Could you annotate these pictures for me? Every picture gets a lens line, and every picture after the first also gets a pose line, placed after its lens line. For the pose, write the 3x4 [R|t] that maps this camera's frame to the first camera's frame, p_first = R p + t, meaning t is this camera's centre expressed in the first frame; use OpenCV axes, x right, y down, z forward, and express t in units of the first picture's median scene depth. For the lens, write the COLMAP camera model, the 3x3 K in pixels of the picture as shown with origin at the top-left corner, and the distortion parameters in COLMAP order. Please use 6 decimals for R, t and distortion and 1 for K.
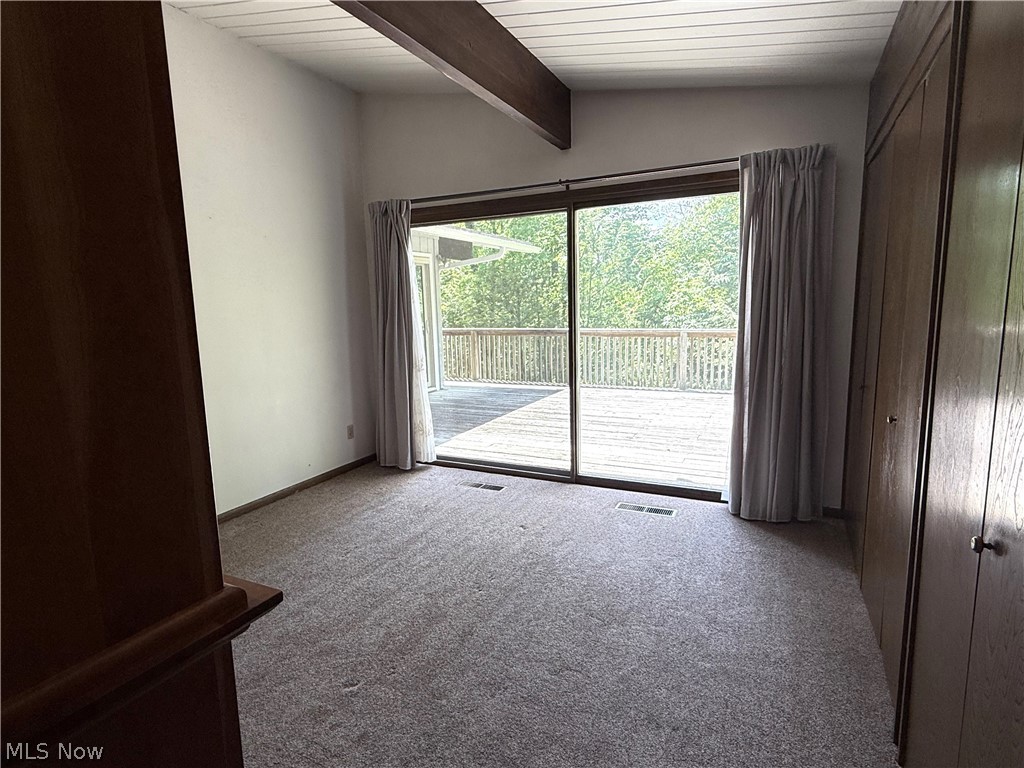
lens RADIAL K [[550.3, 0, 509.3], [0, 550.3, 384.7], [0, 0, 1]] dist [-0.001126, -0.000286]
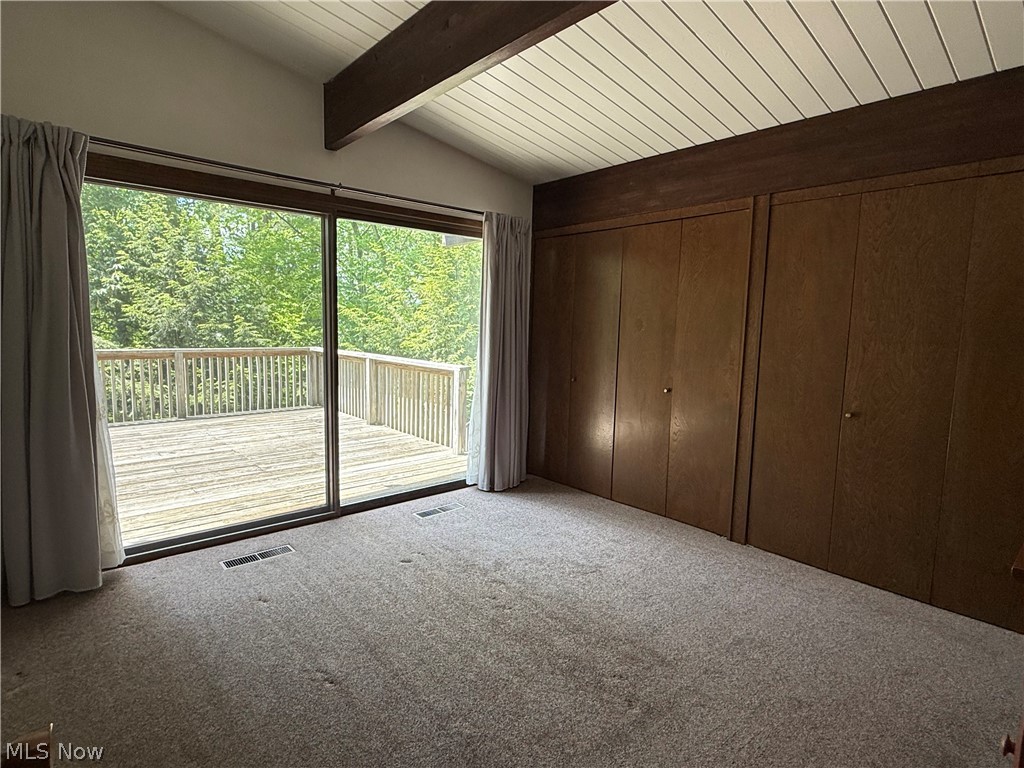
lens RADIAL K [[550.3, 0, 509.3], [0, 550.3, 384.7], [0, 0, 1]] dist [-0.001126, -0.000286]
pose [[0.371122, -0.073291, 0.925687, -0.609930], [0.106239, 0.993686, 0.036082, -0.040144], [-0.922487, 0.084953, 0.376565, 0.386012]]
